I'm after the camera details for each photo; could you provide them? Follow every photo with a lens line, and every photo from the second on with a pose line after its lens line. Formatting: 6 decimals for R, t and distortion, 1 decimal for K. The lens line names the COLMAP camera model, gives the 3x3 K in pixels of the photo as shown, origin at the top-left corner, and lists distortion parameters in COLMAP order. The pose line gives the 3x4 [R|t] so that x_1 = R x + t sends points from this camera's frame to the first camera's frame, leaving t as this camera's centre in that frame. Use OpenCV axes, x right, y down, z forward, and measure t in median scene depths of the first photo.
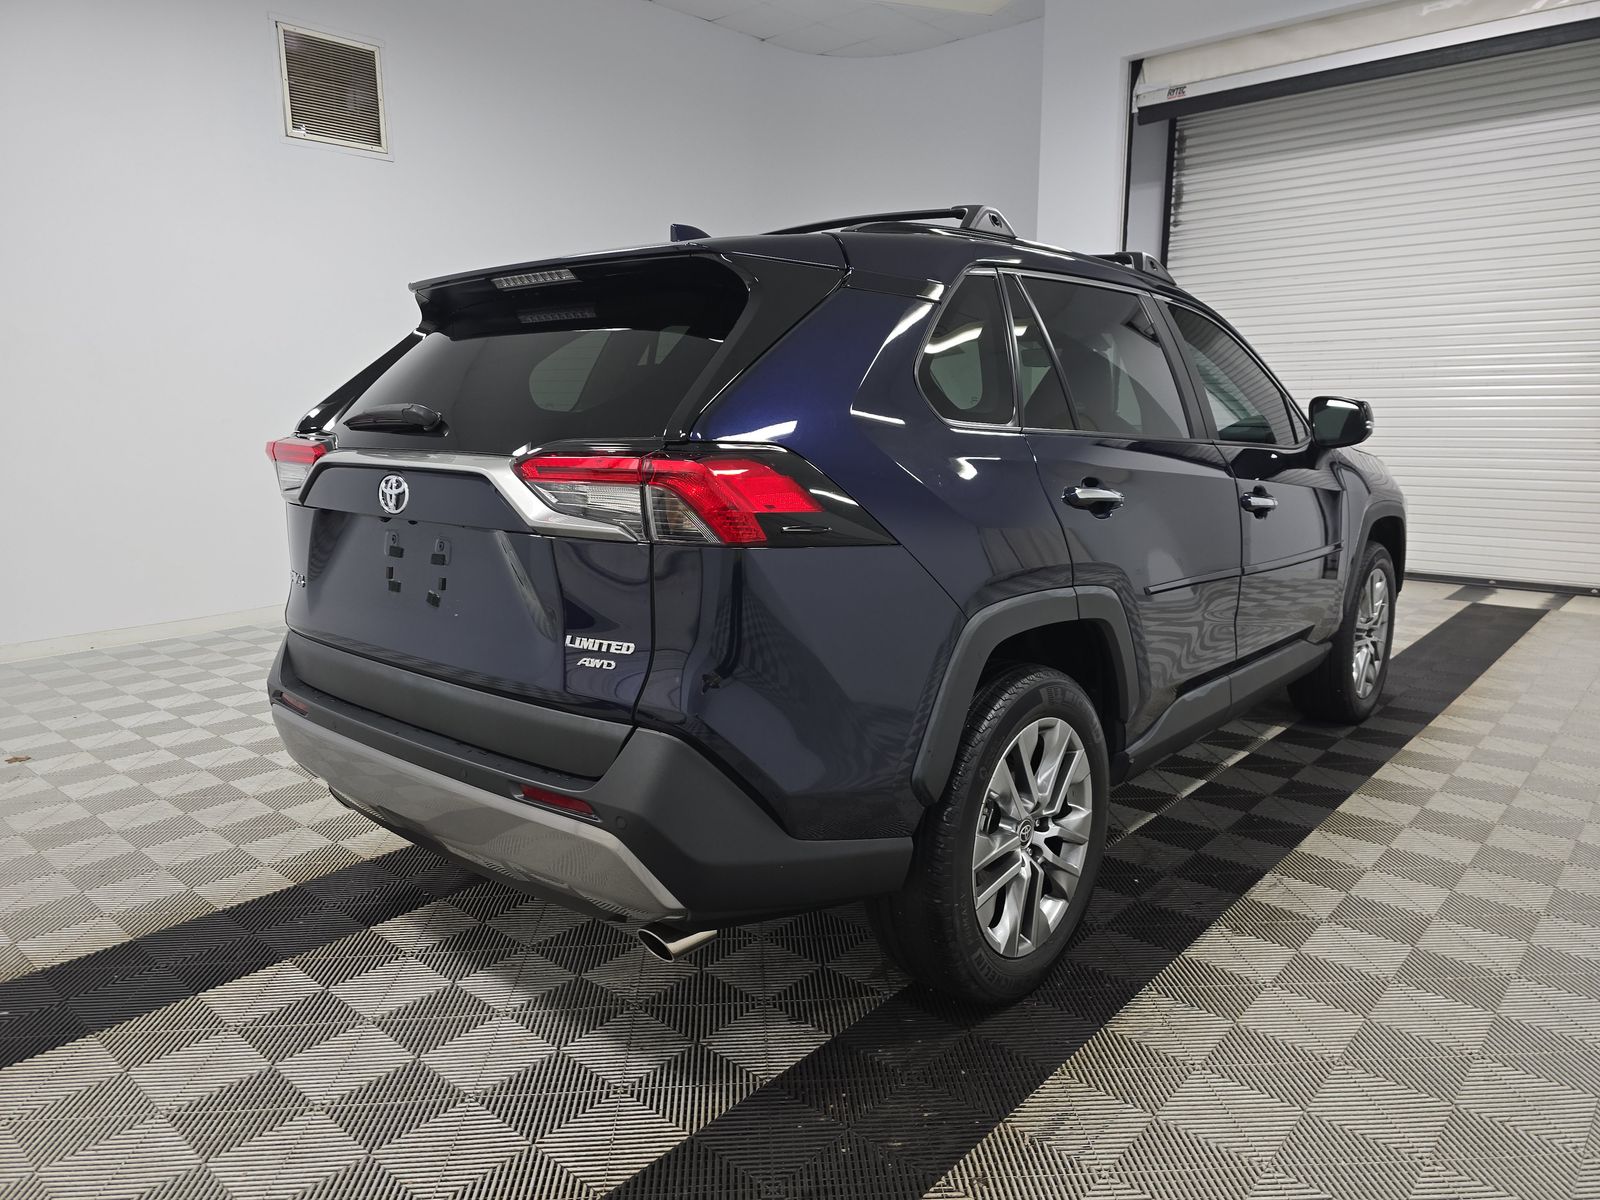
lens RADIAL K [[1082.5, 0, 813.1], [0, 1082.5, 593.2], [0, 0, 1]] dist [0.022627, -0.002703]
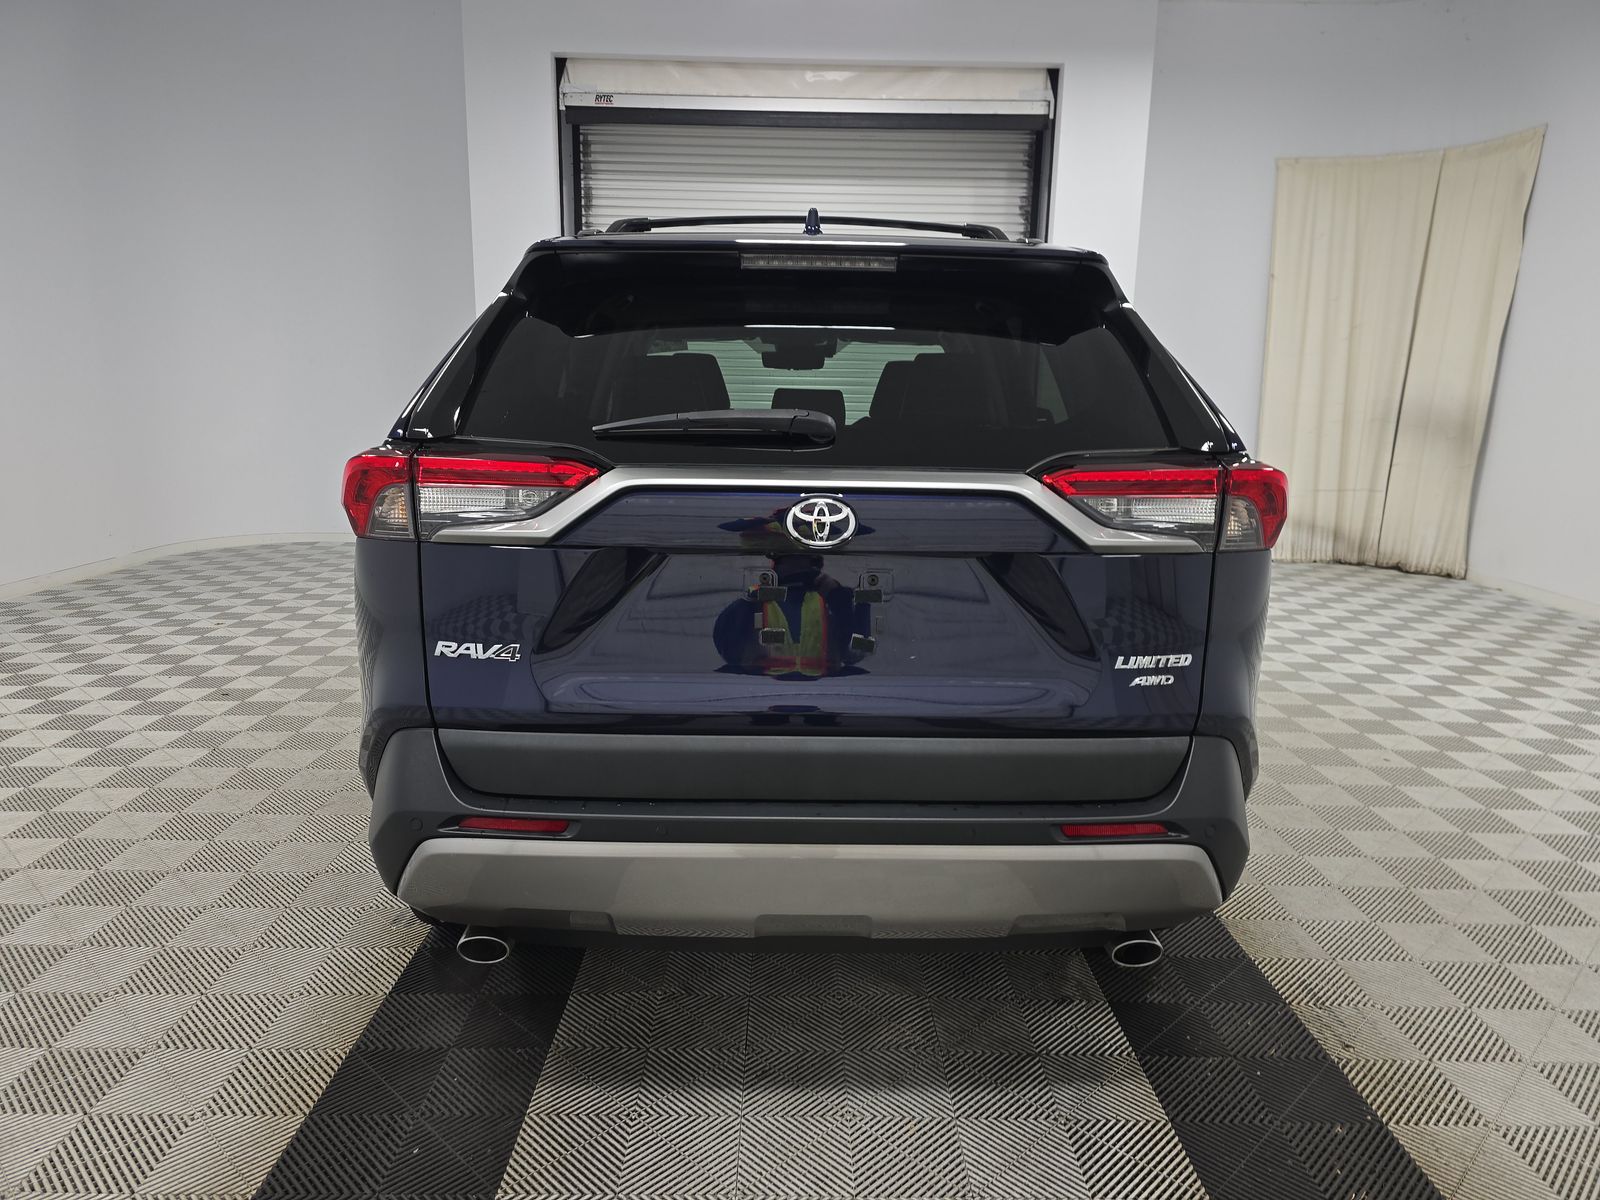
lens RADIAL K [[1066.4, 0, 800.0], [0, 1066.4, 600.0], [0, 0, 1]] dist [0.032940, -0.003050]
pose [[0.747476, -0.105560, 0.655848, -0.880590], [0.093230, 0.994192, 0.053762, -0.074130], [-0.657714, 0.020959, 0.752976, 0.393998]]
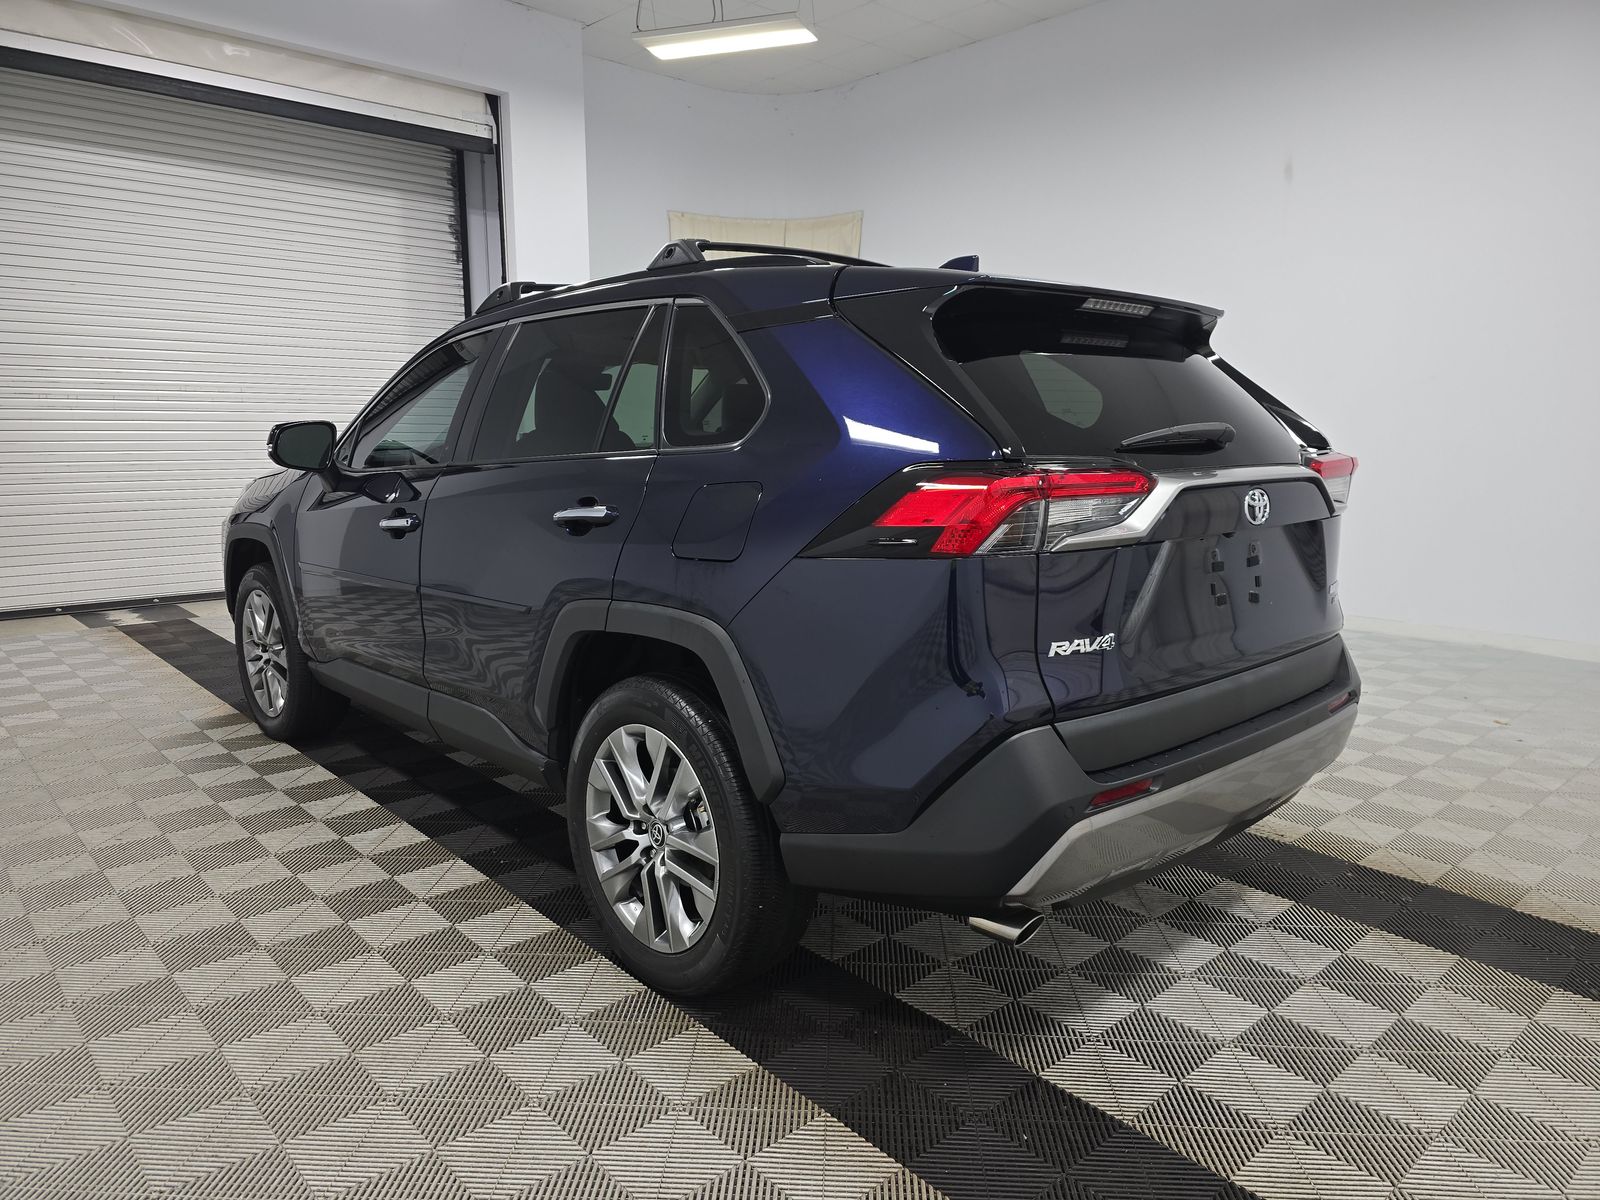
lens RADIAL K [[1082.5, 0, 813.1], [0, 1082.5, 593.2], [0, 0, 1]] dist [0.022627, -0.002703]
pose [[0.109079, -0.146691, 0.983150, -1.448200], [0.172886, 0.976777, 0.126559, -0.212142], [-0.978883, 0.156168, 0.131907, 1.262170]]
